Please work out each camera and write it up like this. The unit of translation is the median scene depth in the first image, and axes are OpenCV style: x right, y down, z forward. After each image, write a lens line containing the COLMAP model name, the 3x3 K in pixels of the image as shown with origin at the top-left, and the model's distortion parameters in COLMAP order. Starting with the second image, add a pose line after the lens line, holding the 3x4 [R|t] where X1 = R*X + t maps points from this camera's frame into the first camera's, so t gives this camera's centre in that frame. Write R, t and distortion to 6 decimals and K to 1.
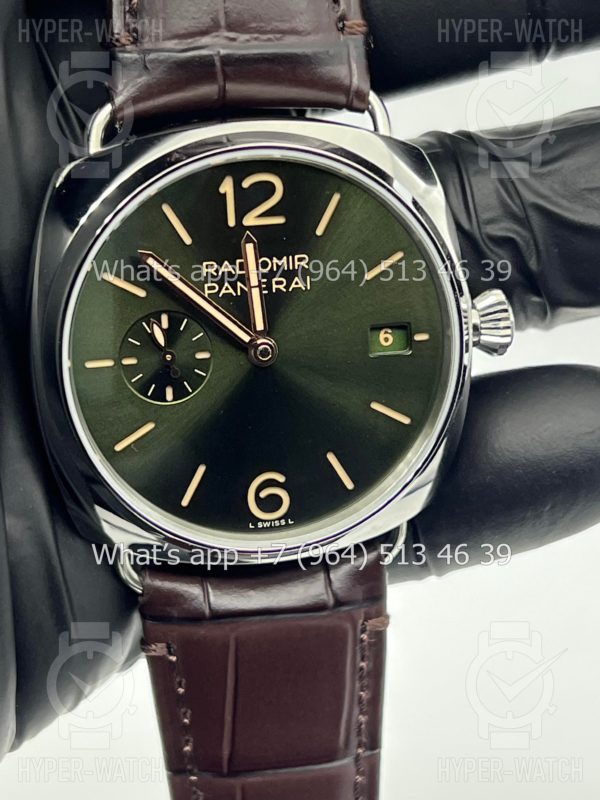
lens RADIAL K [[1857.1, 0, 300.0], [0, 1857.1, 400.0], [0, 0, 1]] dist [0.269318, -1.178459]
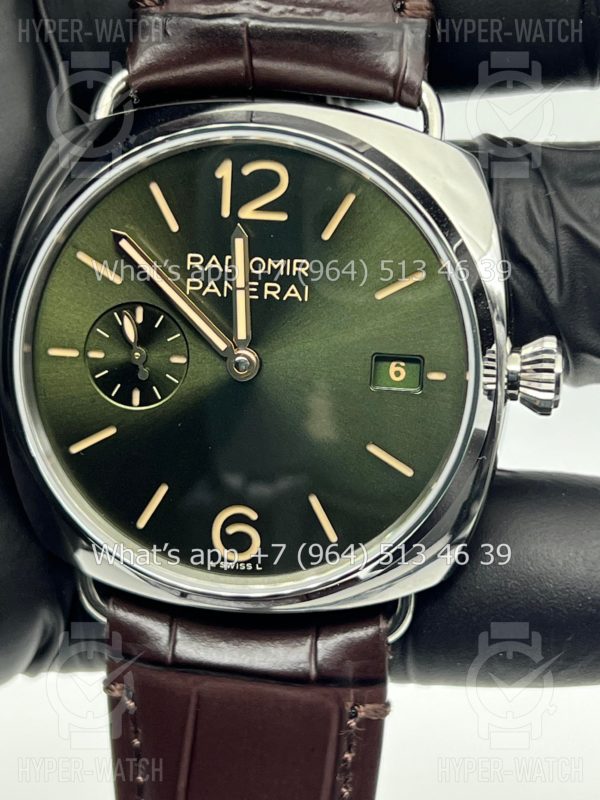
lens RADIAL K [[1857.1, 0, 300.0], [0, 1857.1, 400.0], [0, 0, 1]] dist [0.269318, -1.178459]
pose [[0.935350, 0.137276, -0.325998, 0.290422], [-0.157409, 0.986874, -0.036070, 0.017382], [0.316768, 0.085053, 0.944682, 0.189920]]
